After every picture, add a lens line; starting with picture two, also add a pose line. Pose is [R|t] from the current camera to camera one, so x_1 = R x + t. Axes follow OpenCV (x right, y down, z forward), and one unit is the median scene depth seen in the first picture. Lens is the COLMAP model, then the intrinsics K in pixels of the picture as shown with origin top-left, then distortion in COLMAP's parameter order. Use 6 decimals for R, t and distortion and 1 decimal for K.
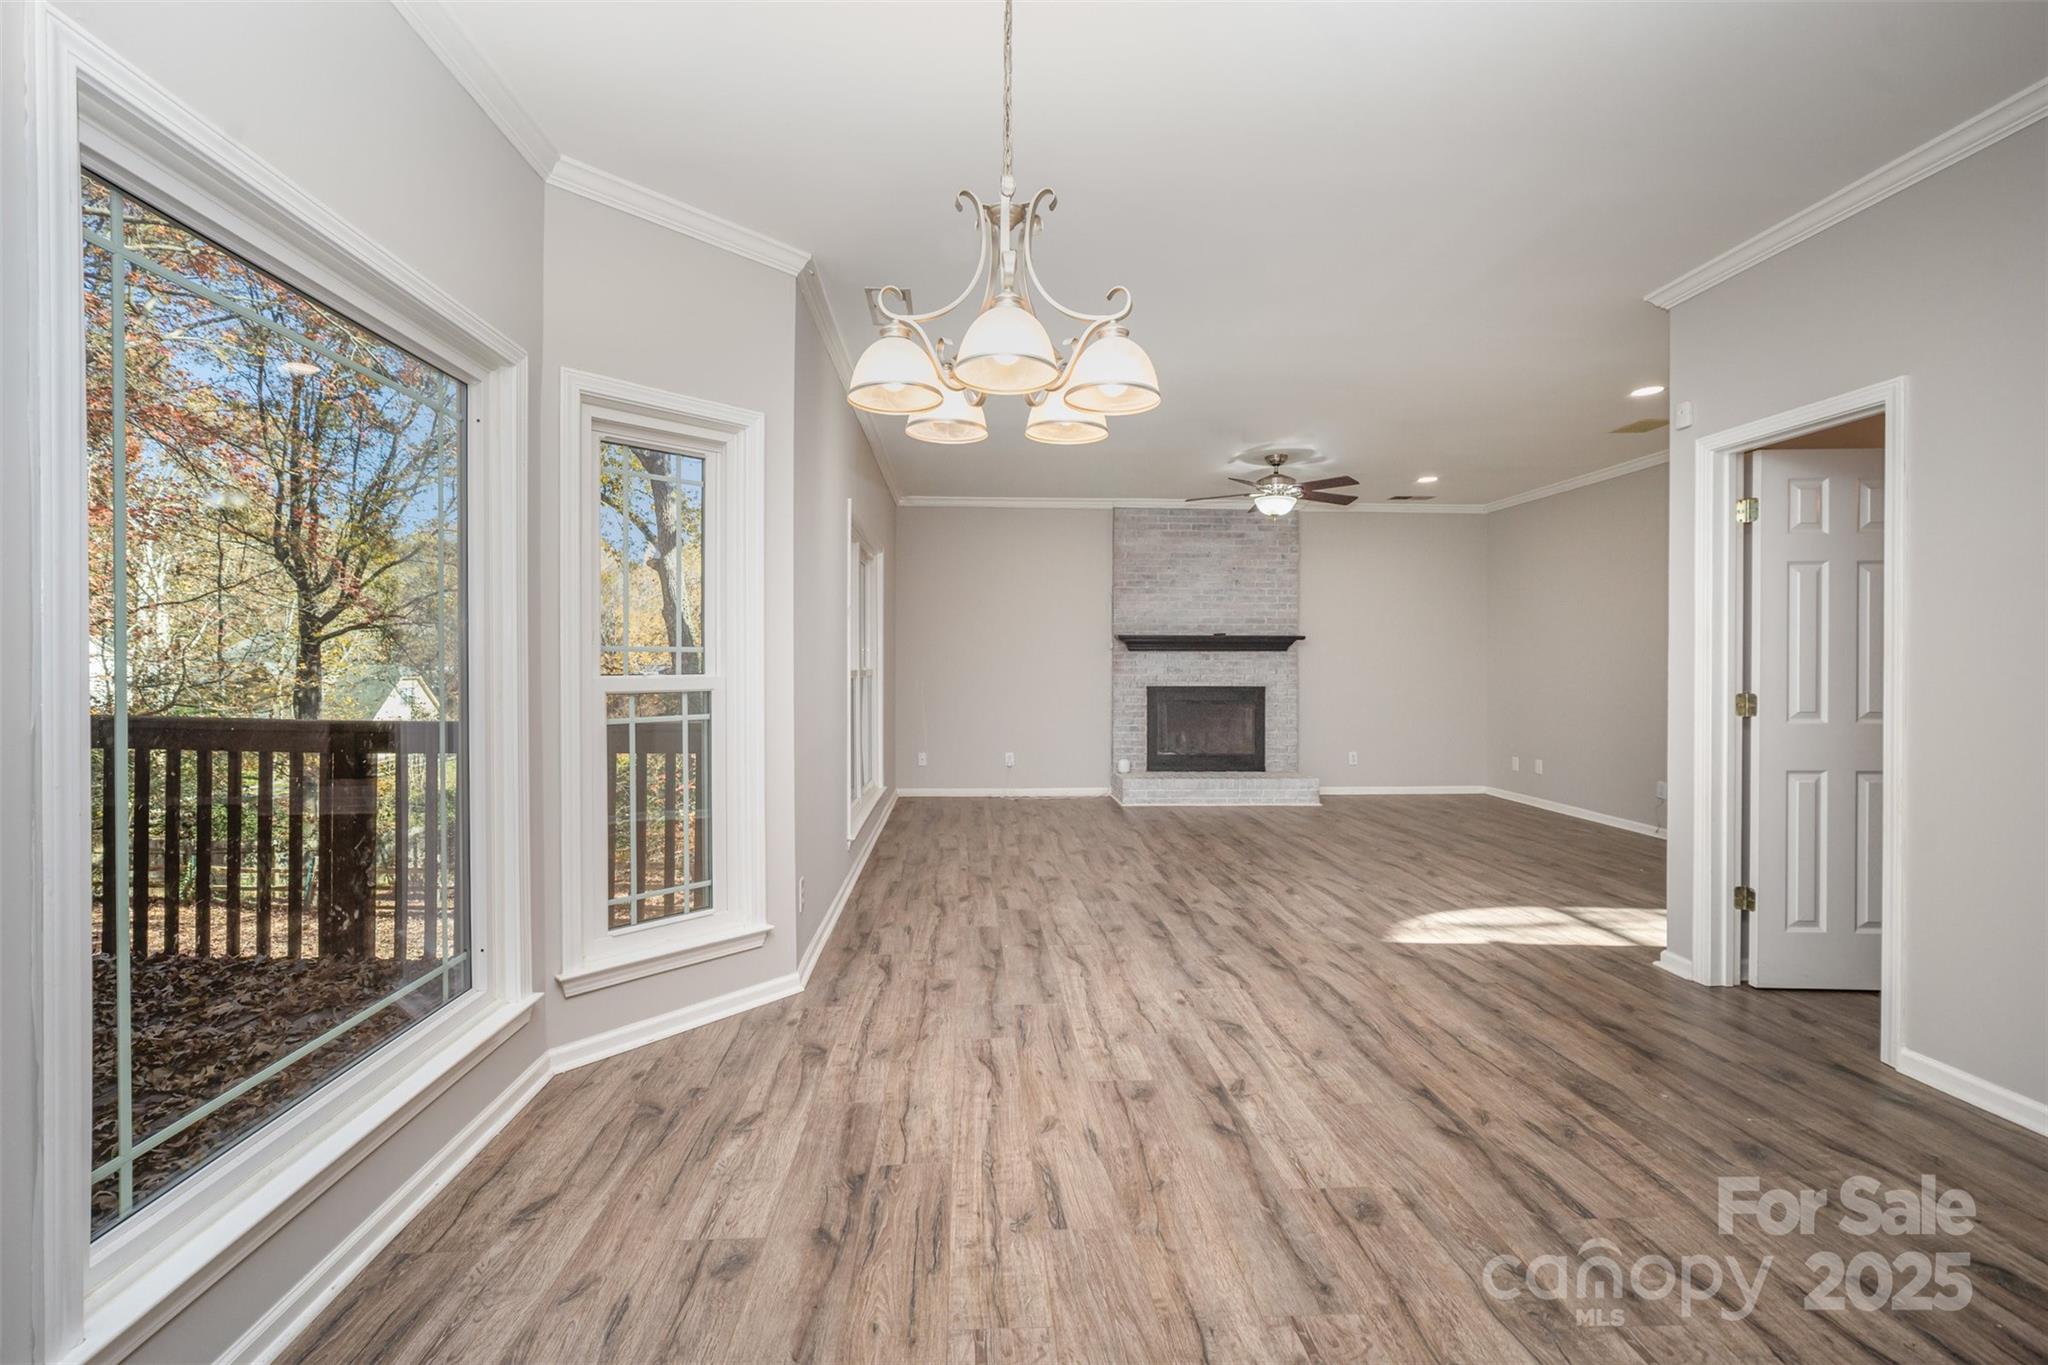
lens RADIAL K [[909.7, 0, 1014.2], [0, 909.7, 663.7], [0, 0, 1]] dist [-0.020353, 0.003011]
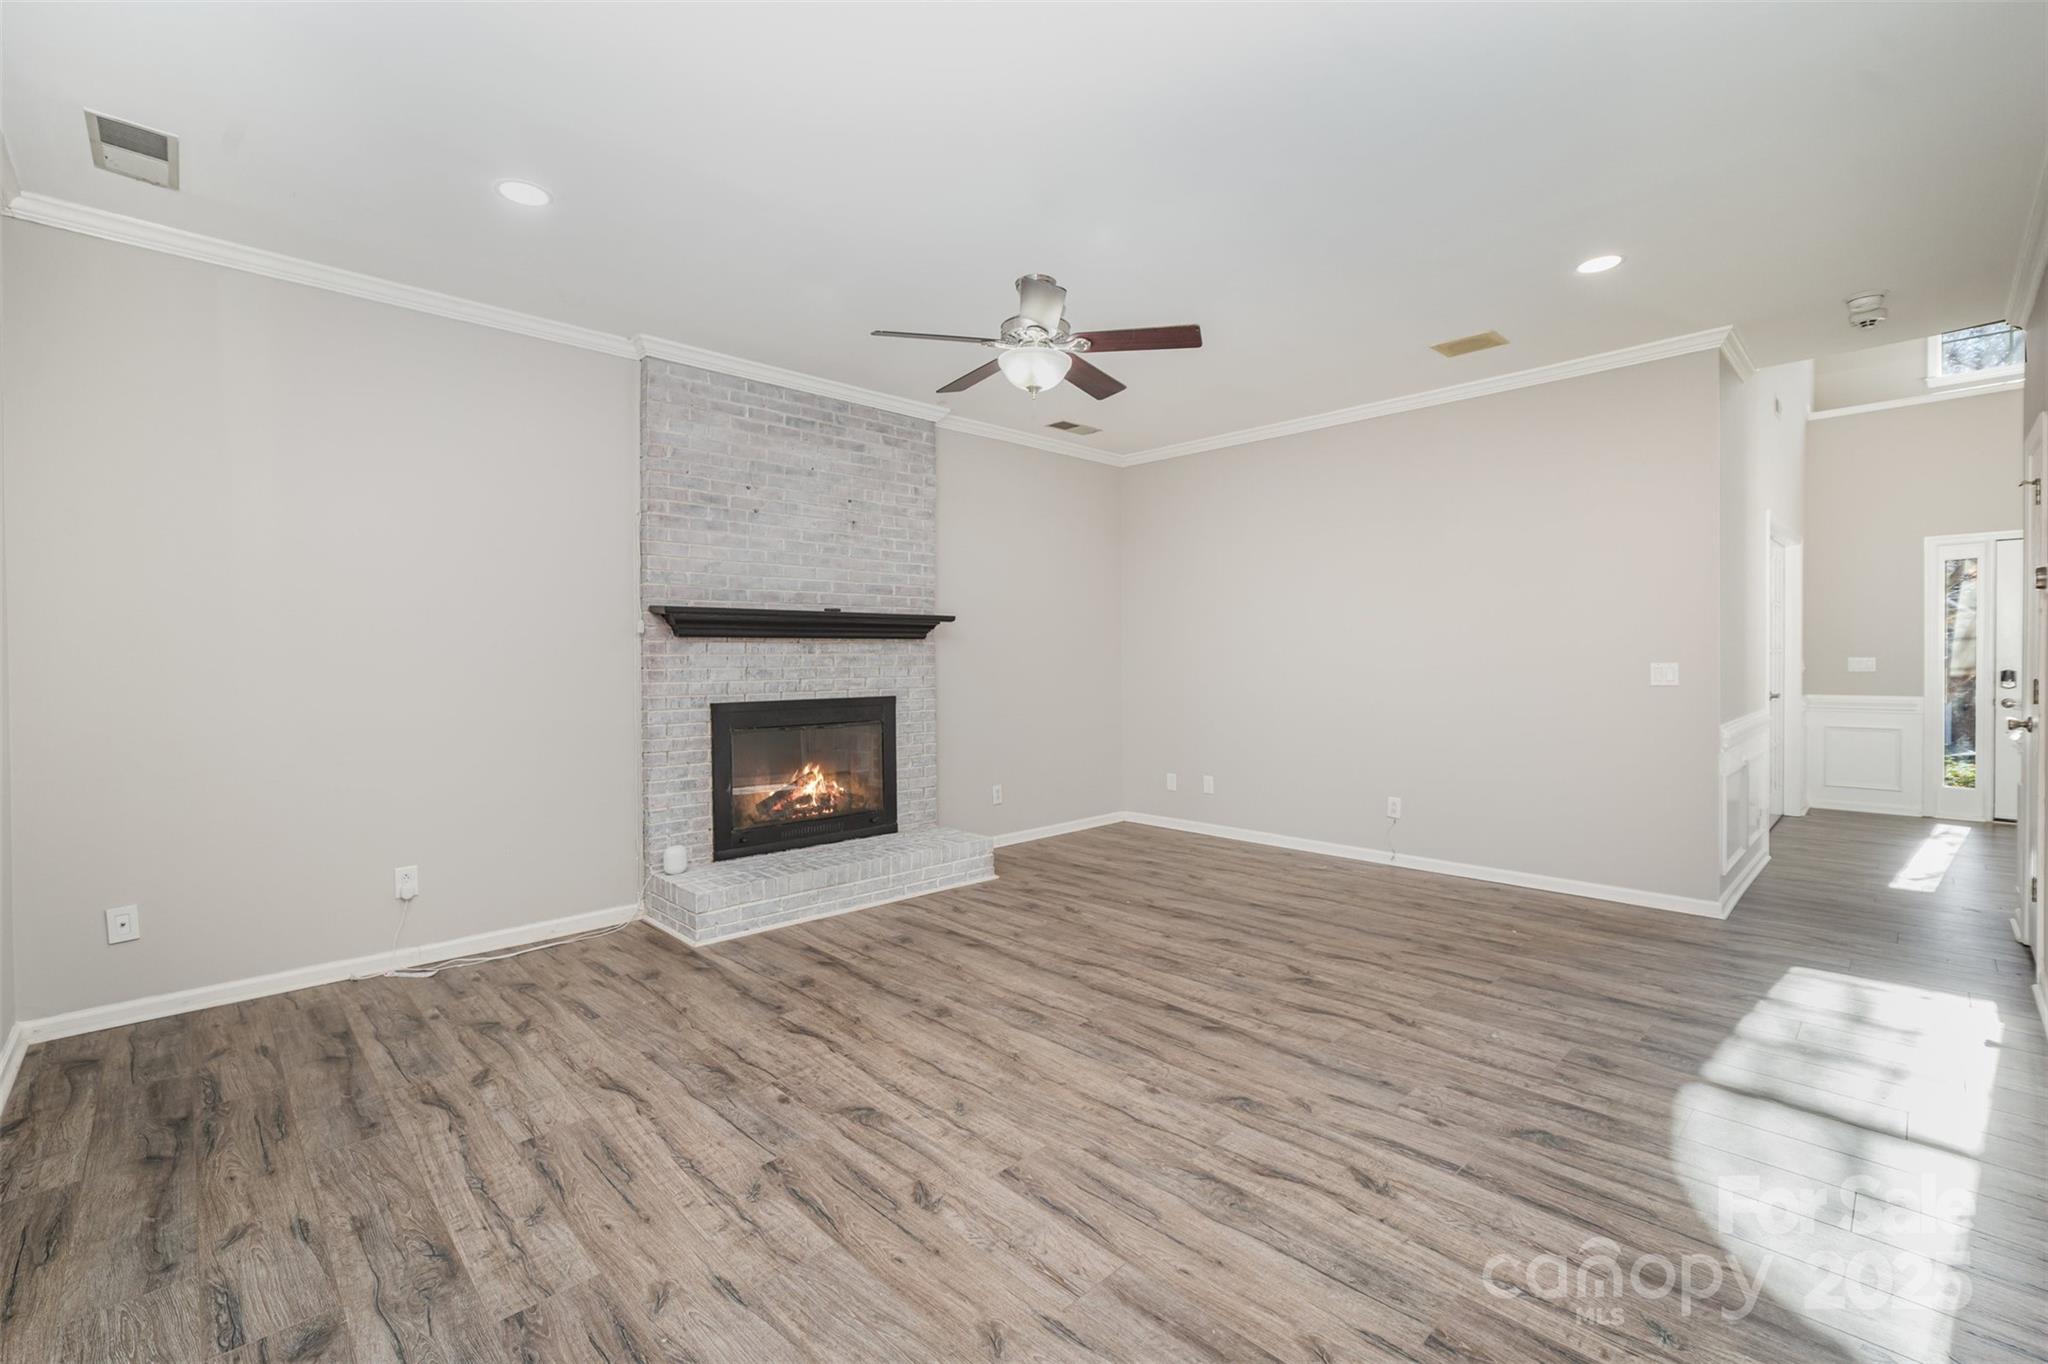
lens RADIAL K [[909.7, 0, 1047.3], [0, 909.7, 661.4], [0, 0, 1]] dist [-0.020353, 0.003011]
pose [[0.755337, -0.009264, 0.655271, -0.054116], [0.009280, 0.999951, 0.003440, 0.000177], [-0.655271, 0.003483, 0.755386, 0.468854]]
